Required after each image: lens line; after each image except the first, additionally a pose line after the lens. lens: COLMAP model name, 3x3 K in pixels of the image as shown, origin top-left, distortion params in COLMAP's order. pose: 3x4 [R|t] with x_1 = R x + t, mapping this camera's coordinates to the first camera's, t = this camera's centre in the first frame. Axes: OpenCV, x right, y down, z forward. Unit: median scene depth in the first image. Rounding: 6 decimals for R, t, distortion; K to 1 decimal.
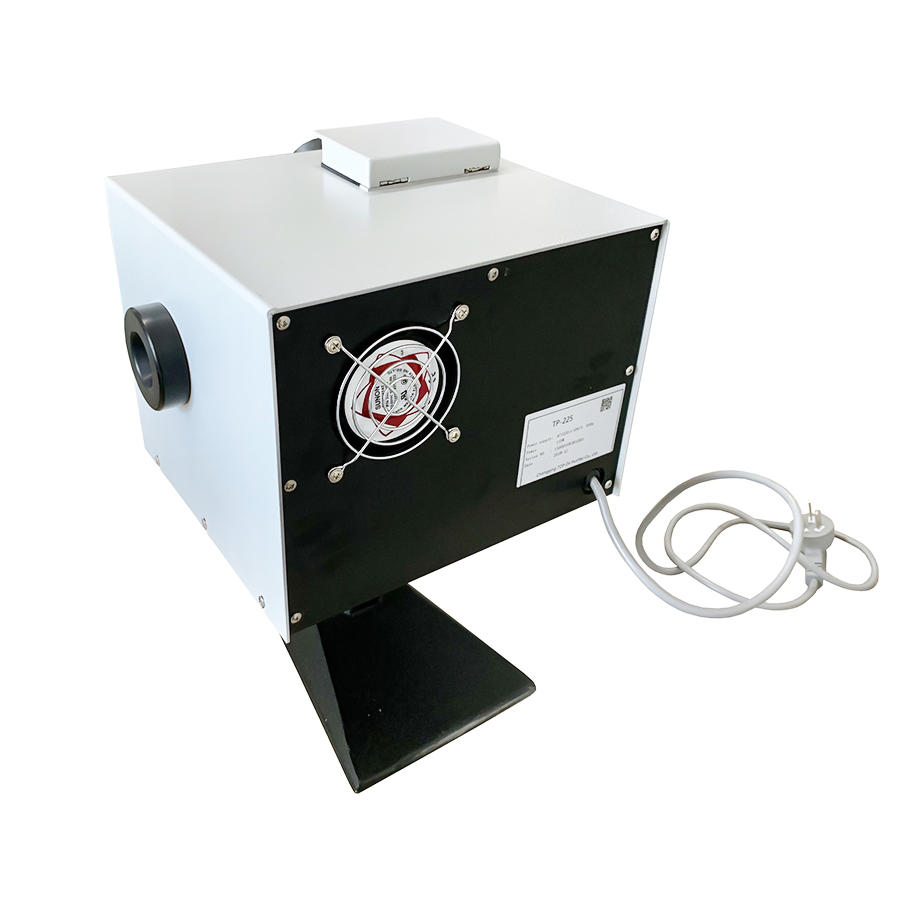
lens RADIAL K [[835.1, 0, 449.1], [0, 835.1, 447.1], [0, 0, 1]] dist [0.032851, 0.000000]
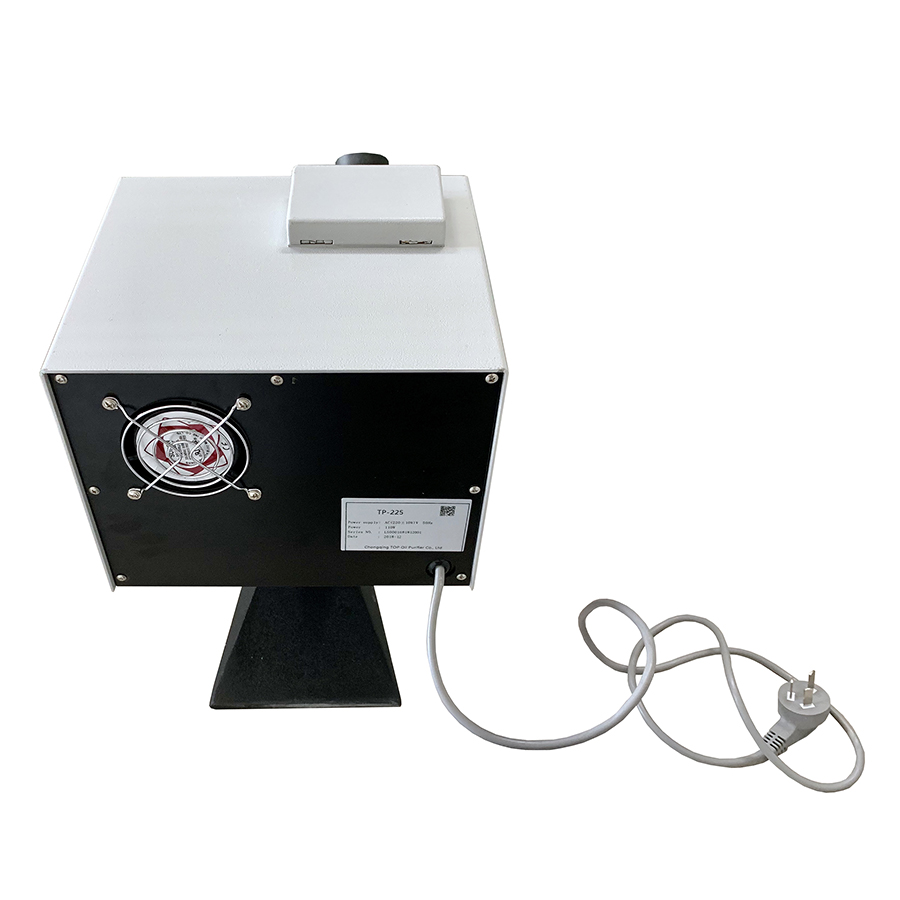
lens RADIAL K [[835.1, 0, 452.0], [0, 835.1, 452.6], [0, 0, 1]] dist [0.032851, 0.000000]
pose [[0.824769, 0.377564, -0.420954, 0.606850], [-0.288822, 0.921279, 0.260434, -0.390574], [0.486147, -0.093217, 0.868891, 0.145870]]
